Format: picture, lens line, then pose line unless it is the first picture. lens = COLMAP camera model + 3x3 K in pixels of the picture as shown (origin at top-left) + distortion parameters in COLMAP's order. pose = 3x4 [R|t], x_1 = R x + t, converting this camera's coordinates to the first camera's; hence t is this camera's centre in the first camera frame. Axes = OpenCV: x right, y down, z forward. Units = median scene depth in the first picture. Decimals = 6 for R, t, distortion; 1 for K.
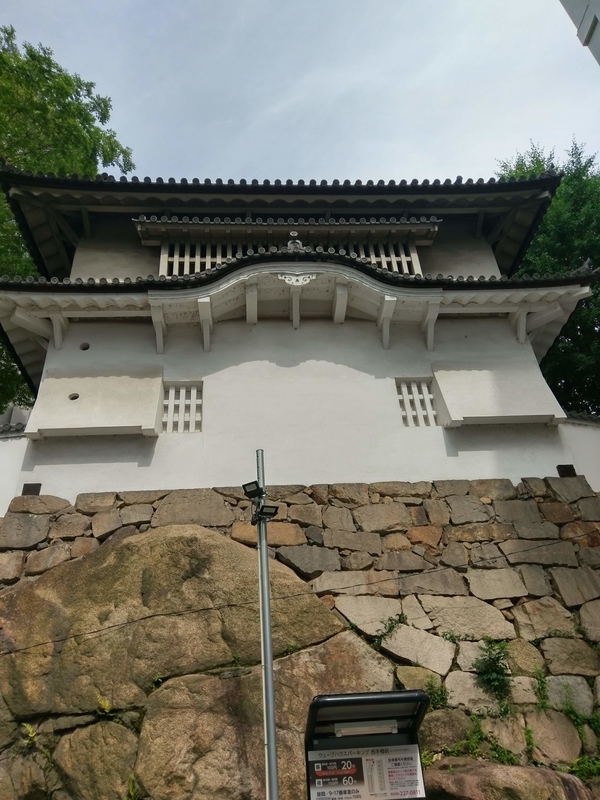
lens RADIAL K [[612.6, 0, 305.3], [0, 612.6, 402.1], [0, 0, 1]] dist [0.046822, -0.048806]
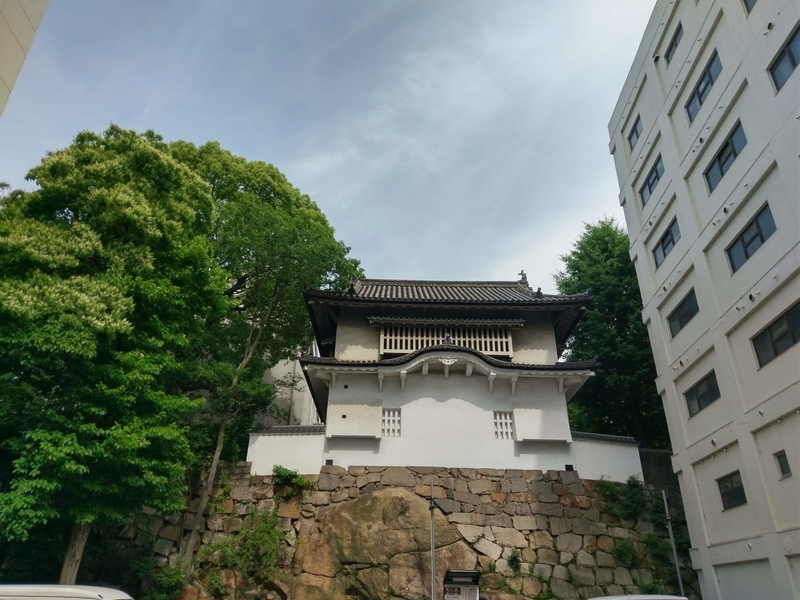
lens RADIAL K [[593.3, 0, 400.0], [0, 593.3, 300.0], [0, 0, 1]] dist [0.079494, -0.109413]
pose [[0.995390, 0.049804, -0.081967, -0.026803], [-0.041837, 0.994482, 0.096204, -0.755889], [0.086306, -0.092331, 0.991981, -1.252952]]
